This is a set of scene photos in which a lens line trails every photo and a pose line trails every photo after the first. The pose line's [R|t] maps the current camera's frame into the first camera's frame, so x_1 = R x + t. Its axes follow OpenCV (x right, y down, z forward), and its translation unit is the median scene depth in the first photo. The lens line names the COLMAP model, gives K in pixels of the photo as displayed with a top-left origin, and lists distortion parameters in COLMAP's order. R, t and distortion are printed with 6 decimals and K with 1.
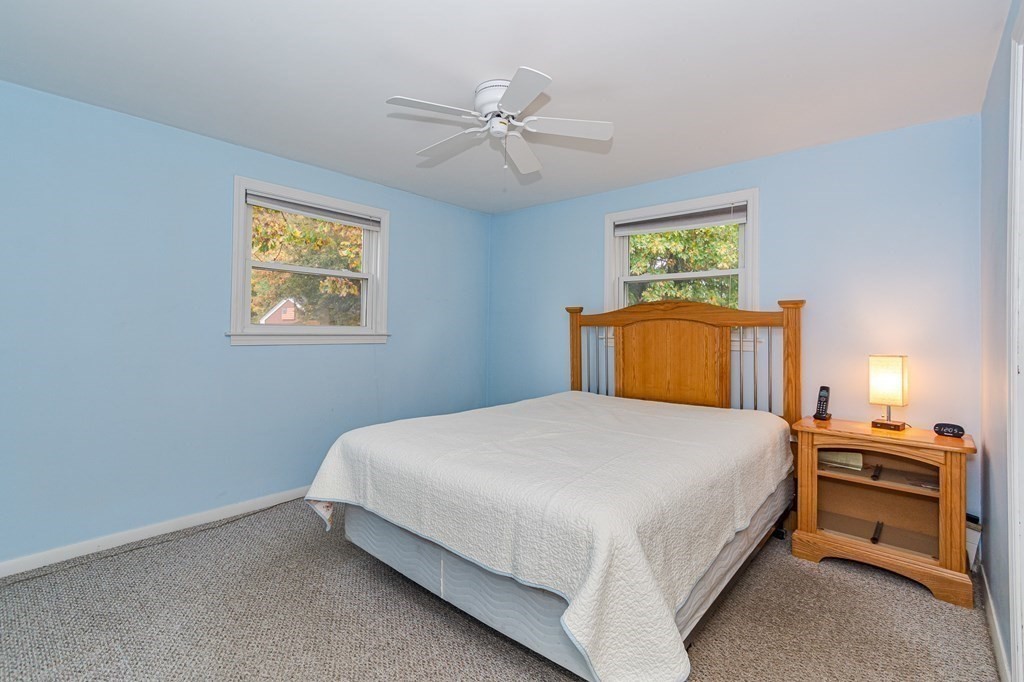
lens RADIAL K [[467.9, 0, 512.0], [0, 467.9, 341.0], [0, 0, 1]] dist [0.000370, 0.000115]
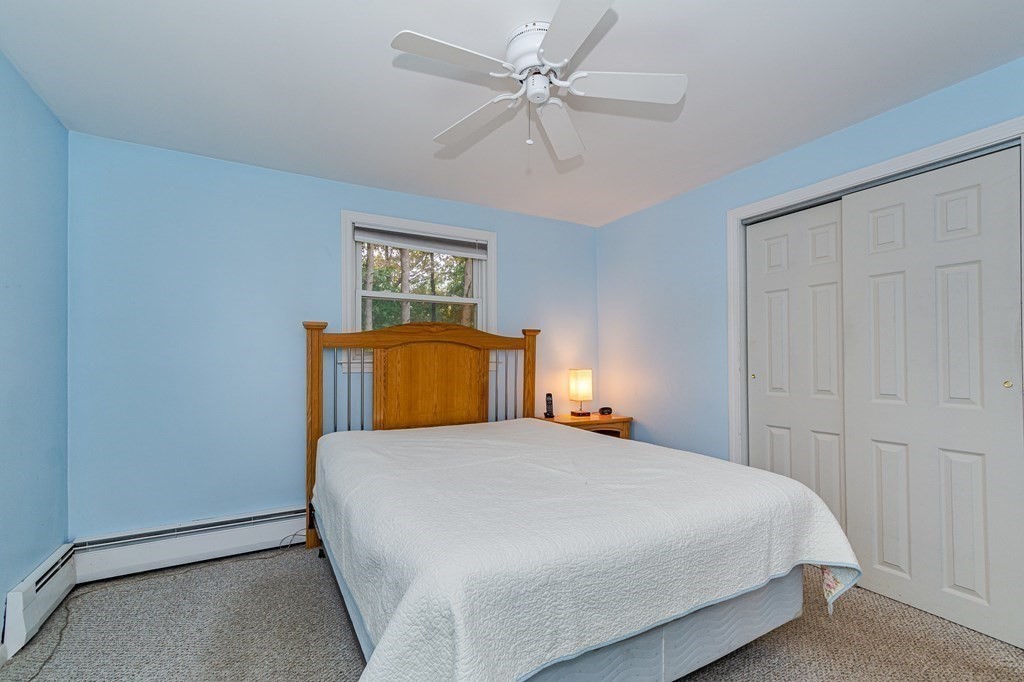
lens RADIAL K [[457.0, 0, 511.5], [0, 457.0, 375.7], [0, 0, 1]] dist [-0.000356, -0.000008]
pose [[0.350306, -0.045291, 0.935540, -0.545545], [0.026386, 0.998911, 0.038479, -0.008578], [-0.936264, 0.011205, 0.351119, 0.549824]]
